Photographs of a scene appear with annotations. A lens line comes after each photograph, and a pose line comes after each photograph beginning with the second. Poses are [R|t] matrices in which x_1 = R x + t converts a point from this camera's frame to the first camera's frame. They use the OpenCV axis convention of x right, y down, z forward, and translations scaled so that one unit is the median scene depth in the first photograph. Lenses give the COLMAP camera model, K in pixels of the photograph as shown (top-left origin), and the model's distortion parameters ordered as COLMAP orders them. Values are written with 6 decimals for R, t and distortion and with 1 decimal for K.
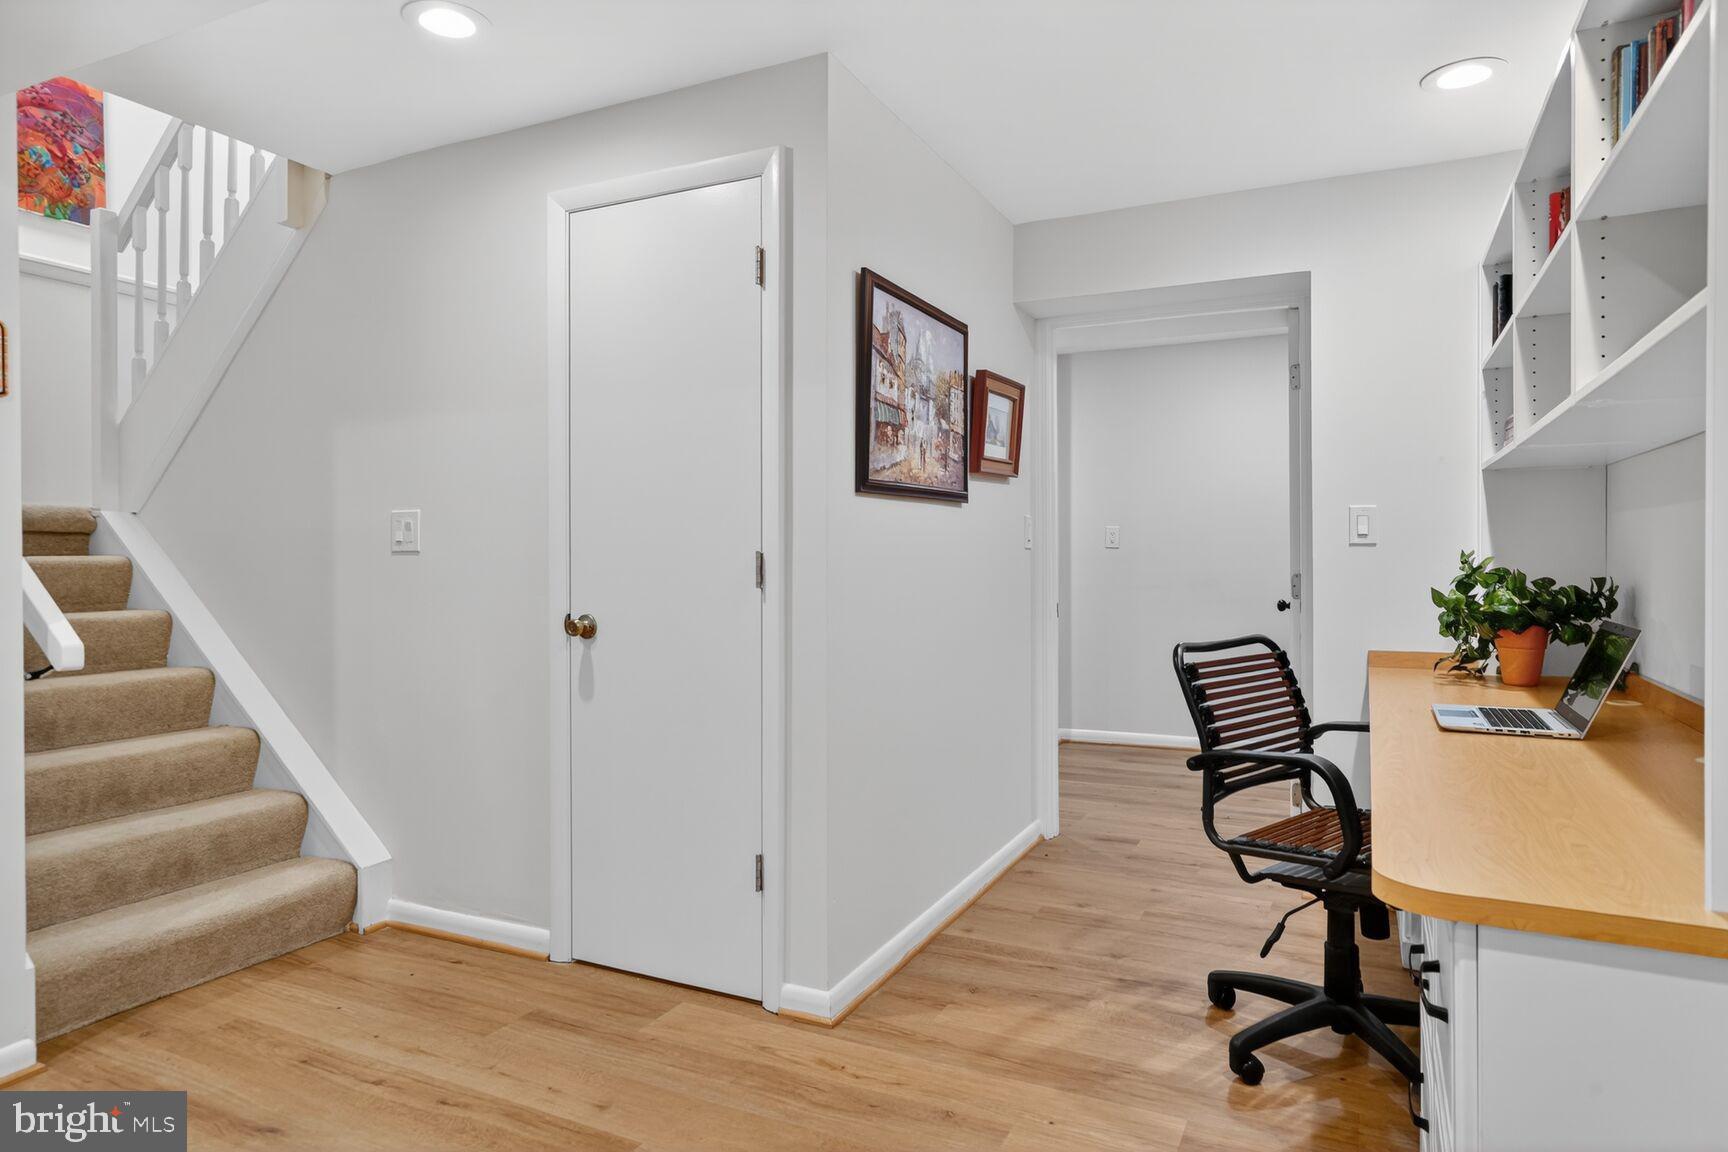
lens RADIAL K [[1016.5, 0, 859.1], [0, 1016.5, 564.1], [0, 0, 1]] dist [-0.033137, 0.010679]
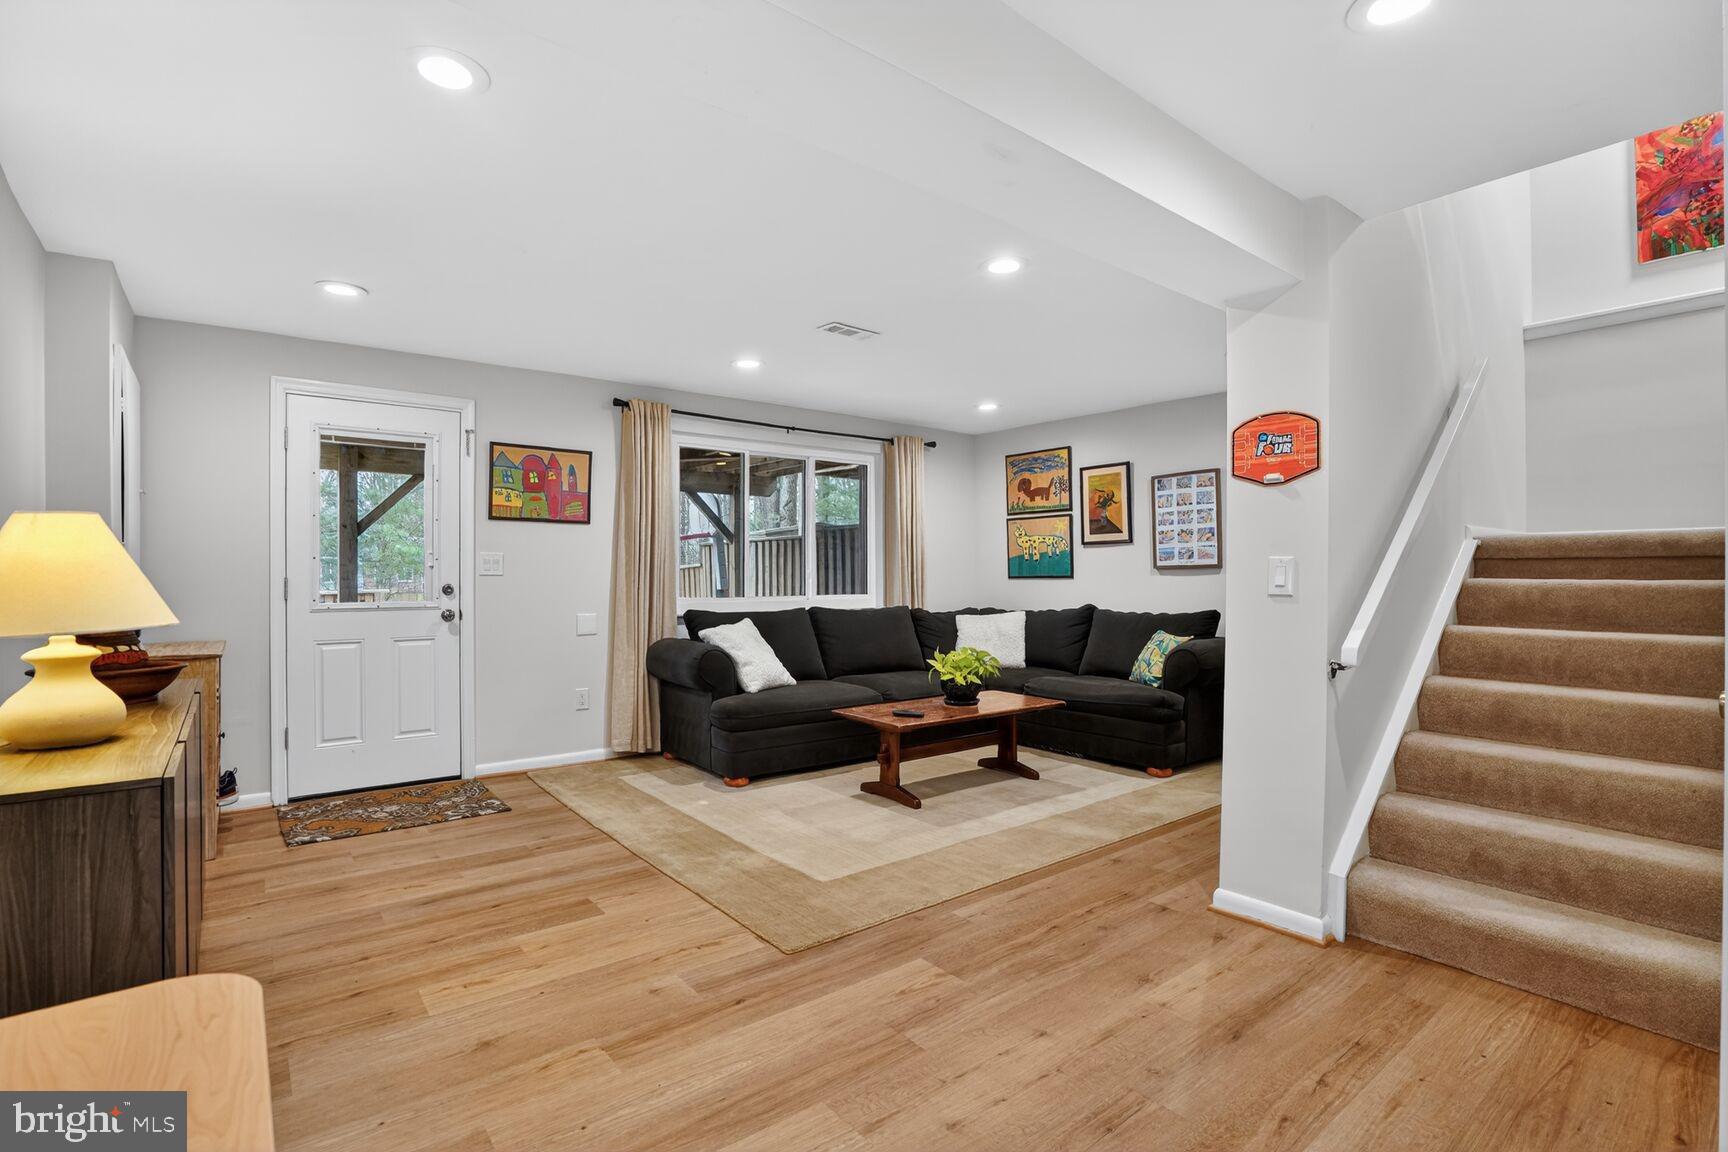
lens RADIAL K [[806.0, 0, 865.1], [0, 806.0, 578.7], [0, 0, 1]] dist [-0.056848, 0.018201]
pose [[-0.417674, 0.009641, -0.908546, 0.342795], [-0.005973, 0.999893, 0.013356, -0.017369], [0.908577, 0.011005, -0.417572, 0.661026]]
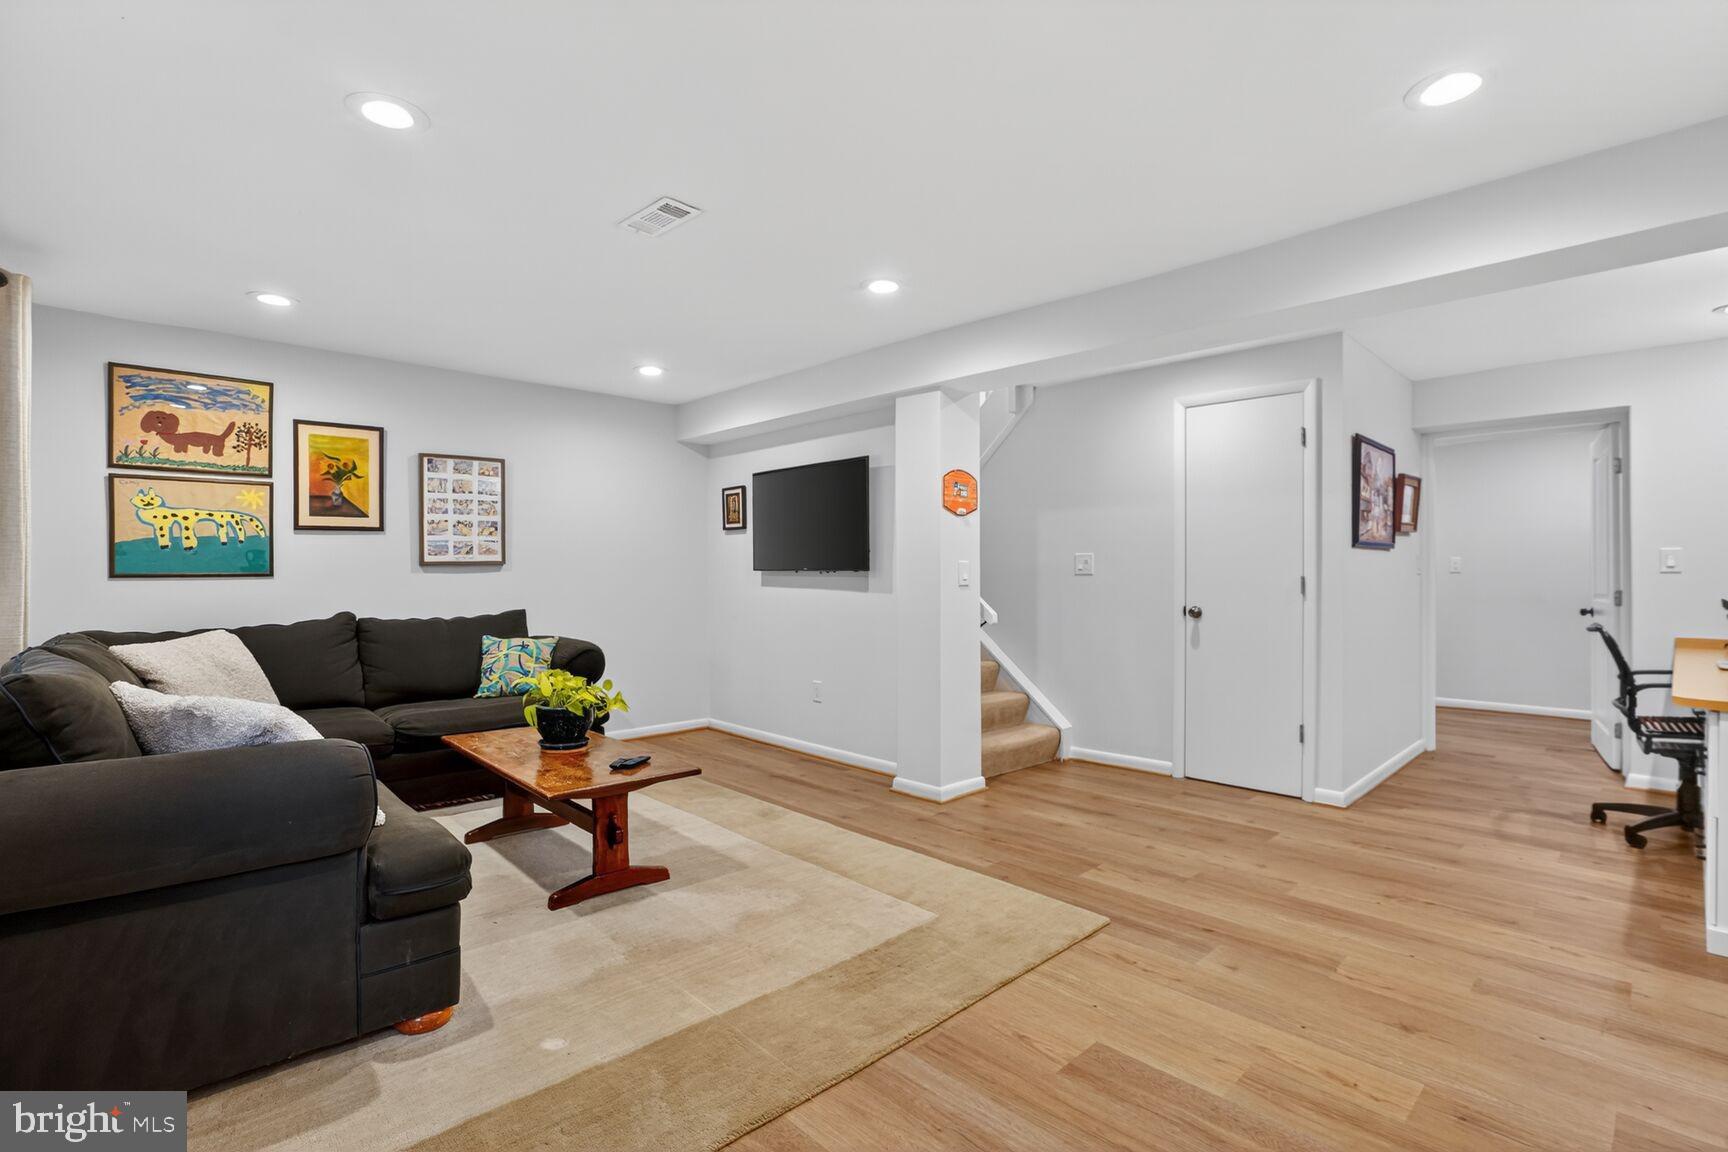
lens RADIAL K [[806.0, 0, 860.6], [0, 806.0, 575.7], [0, 0, 1]] dist [-0.056848, 0.018201]
pose [[0.939055, 0.006445, -0.343707, -0.337406], [-0.008788, 0.999948, -0.005261, 0.002258], [0.343655, 0.007961, 0.939062, -0.703257]]
